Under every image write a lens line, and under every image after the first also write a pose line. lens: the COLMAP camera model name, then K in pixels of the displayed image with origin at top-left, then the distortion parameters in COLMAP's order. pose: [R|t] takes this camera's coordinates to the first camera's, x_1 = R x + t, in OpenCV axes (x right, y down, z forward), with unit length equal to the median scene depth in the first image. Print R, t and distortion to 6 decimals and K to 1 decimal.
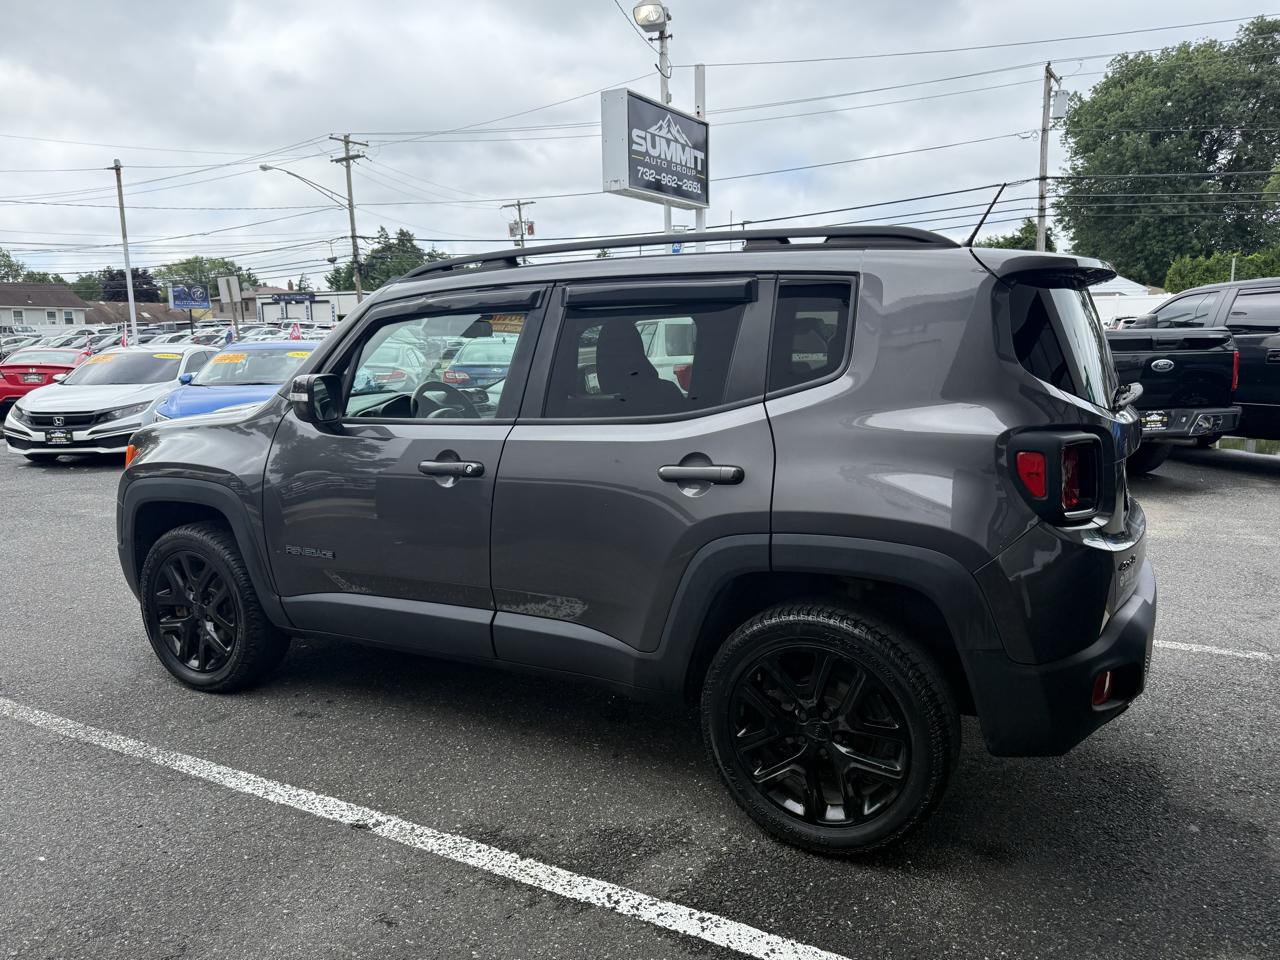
lens RADIAL K [[893.9, 0, 632.6], [0, 893.9, 484.4], [0, 0, 1]] dist [0.053320, -0.078336]
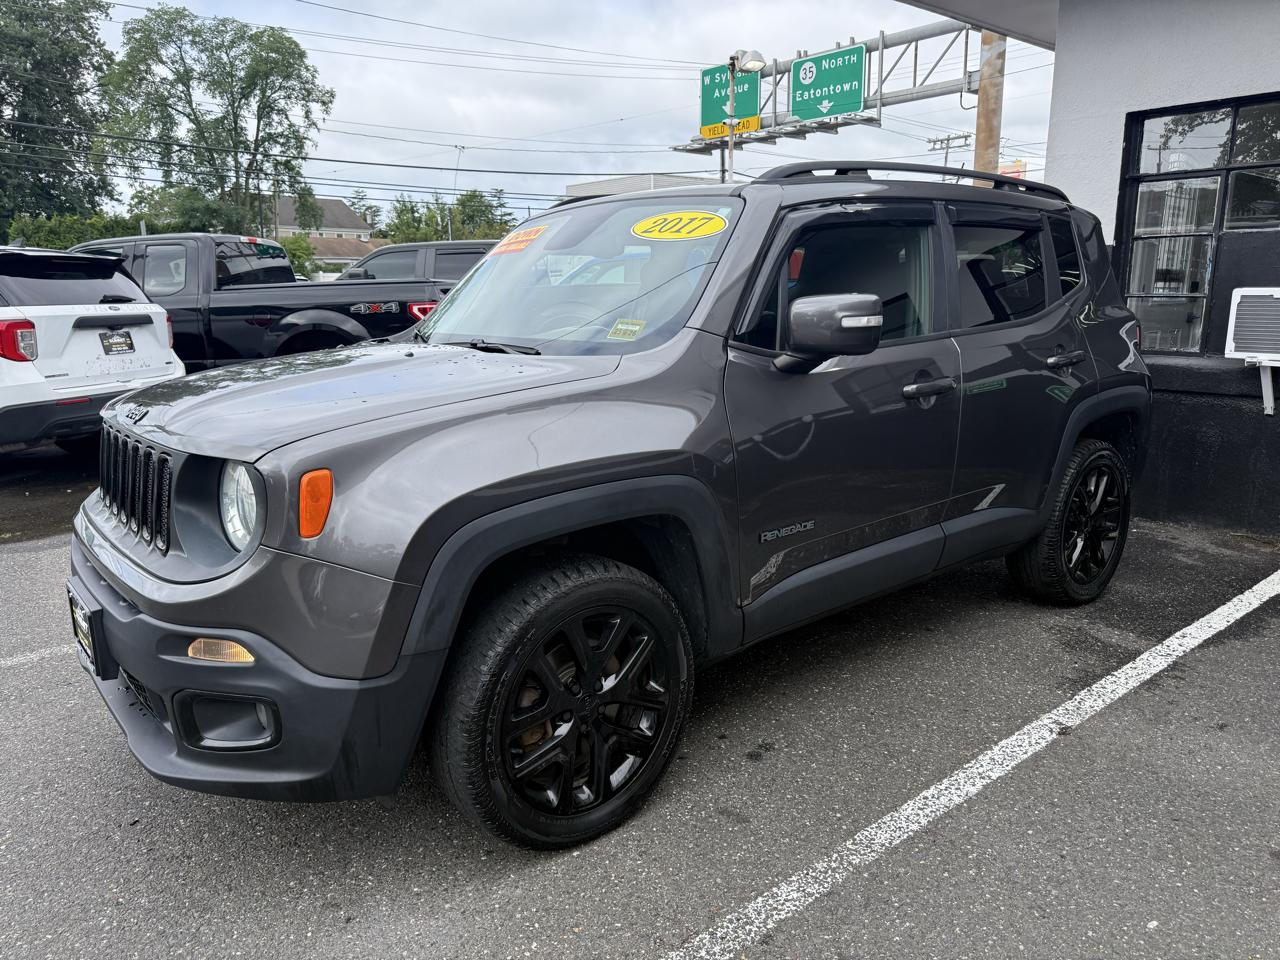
lens RADIAL K [[892.7, 0, 636.3], [0, 892.7, 487.2], [0, 0, 1]] dist [0.031957, -0.040981]
pose [[0.382948, -0.191158, 0.903775, -1.103202], [0.154601, 0.977819, 0.141311, -0.089158], [-0.910741, 0.085610, 0.404007, 0.819064]]
